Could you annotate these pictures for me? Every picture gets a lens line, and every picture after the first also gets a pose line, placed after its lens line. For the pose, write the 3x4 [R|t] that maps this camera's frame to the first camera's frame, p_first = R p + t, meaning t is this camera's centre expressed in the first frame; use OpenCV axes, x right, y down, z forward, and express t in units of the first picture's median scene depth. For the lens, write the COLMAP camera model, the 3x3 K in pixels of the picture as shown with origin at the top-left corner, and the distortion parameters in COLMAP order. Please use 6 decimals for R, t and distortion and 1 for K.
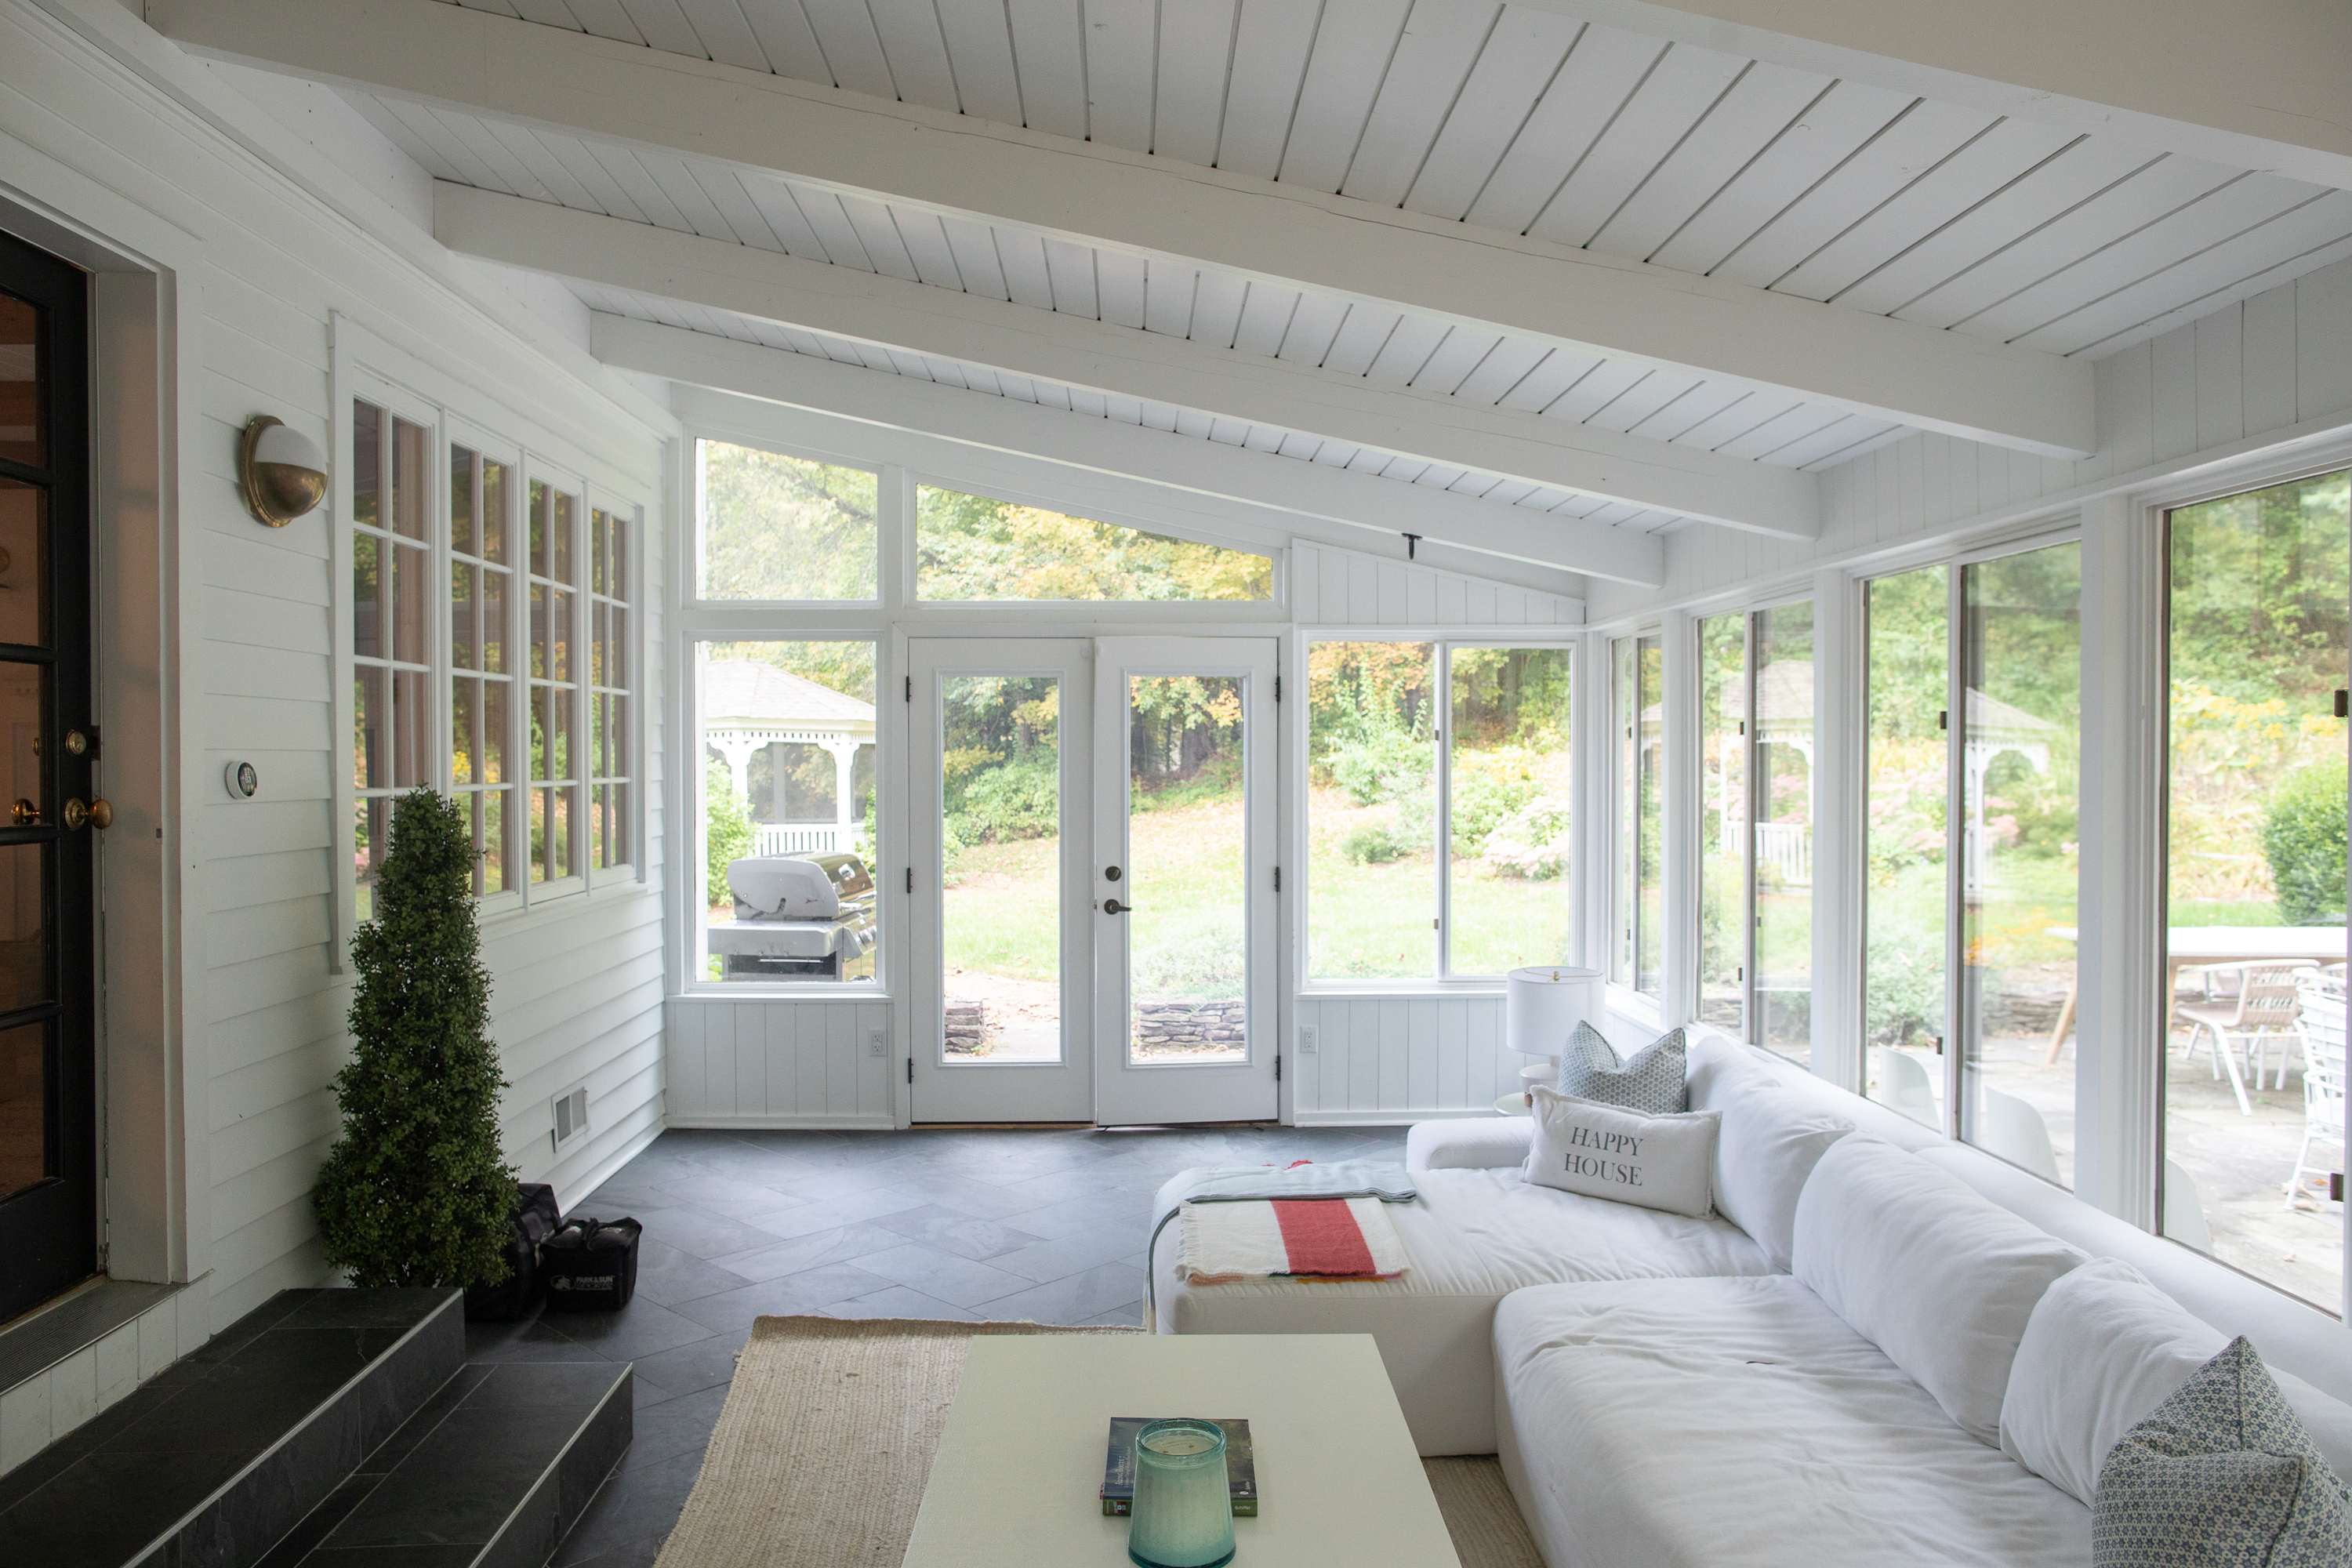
lens RADIAL K [[1605.7, 0, 1171.3], [0, 1605.7, 782.8], [0, 0, 1]] dist [-0.056005, 0.057922]
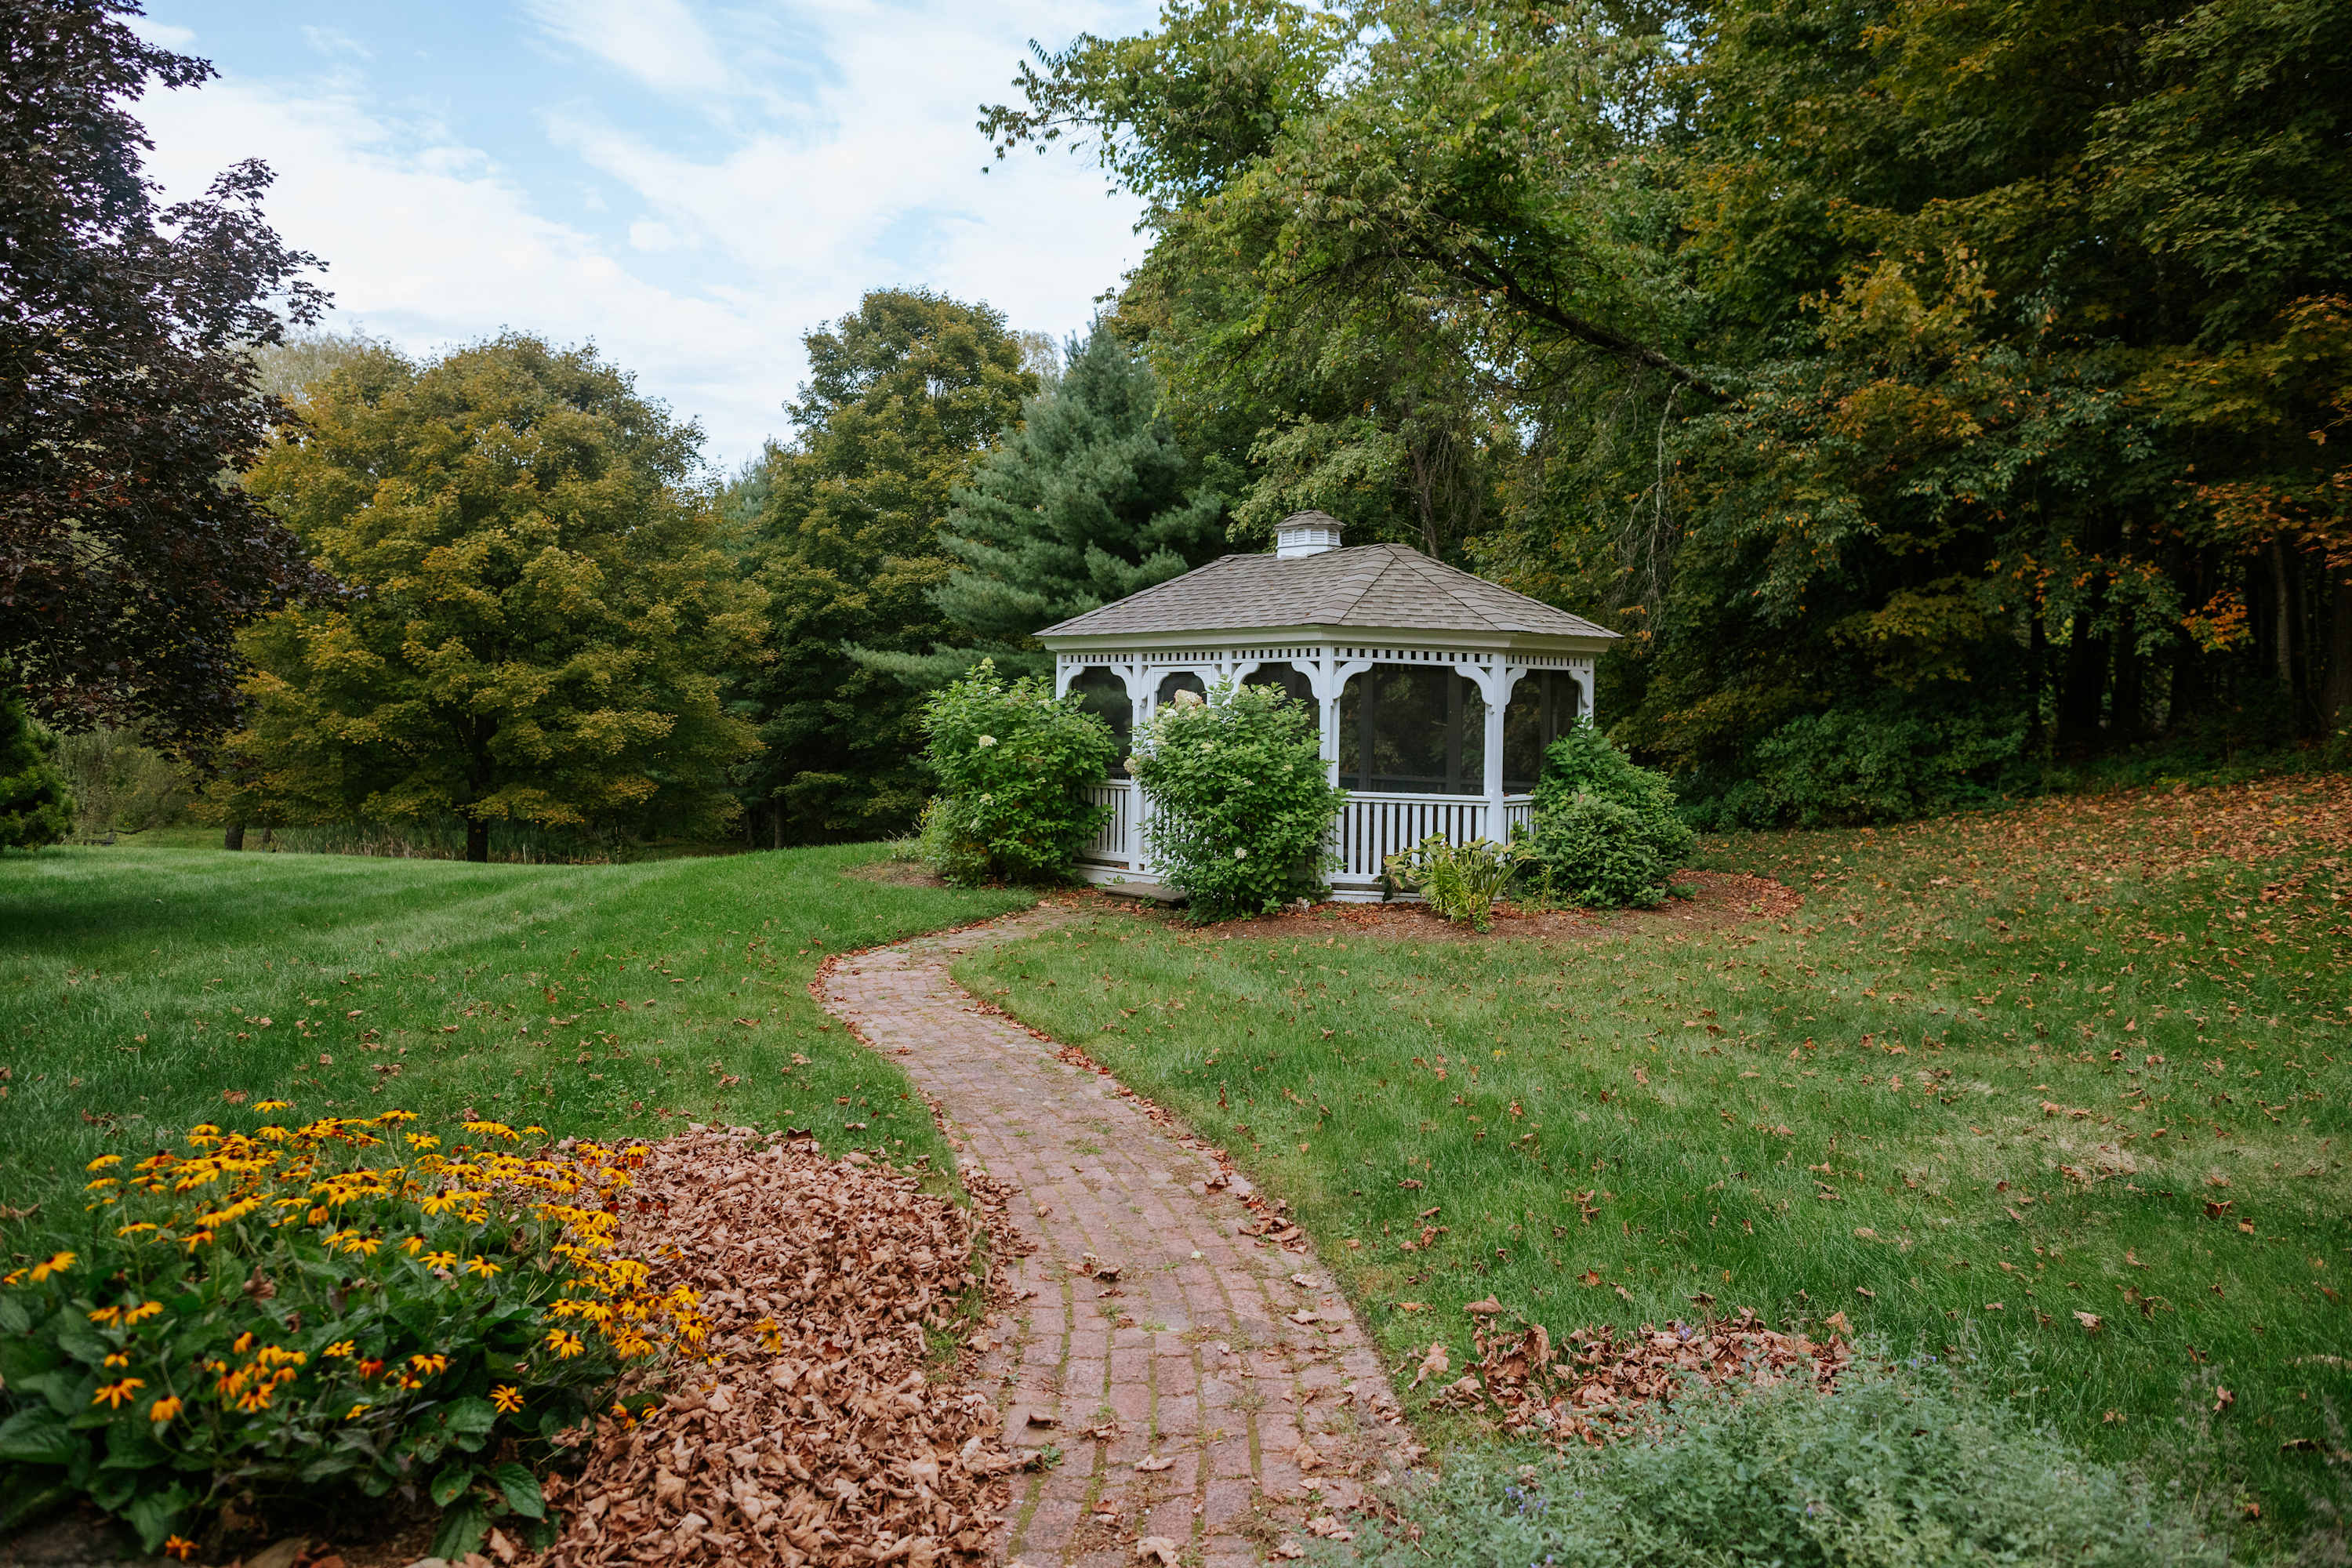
lens RADIAL K [[1605.7, 0, 1171.3], [0, 1605.7, 782.8], [0, 0, 1]] dist [-0.056005, 0.057922]
pose [[0.841197, 0.051533, -0.538267, 0.028034], [-0.030822, 0.998400, 0.047417, -0.004805], [0.539849, -0.023296, 0.841439, 0.341865]]
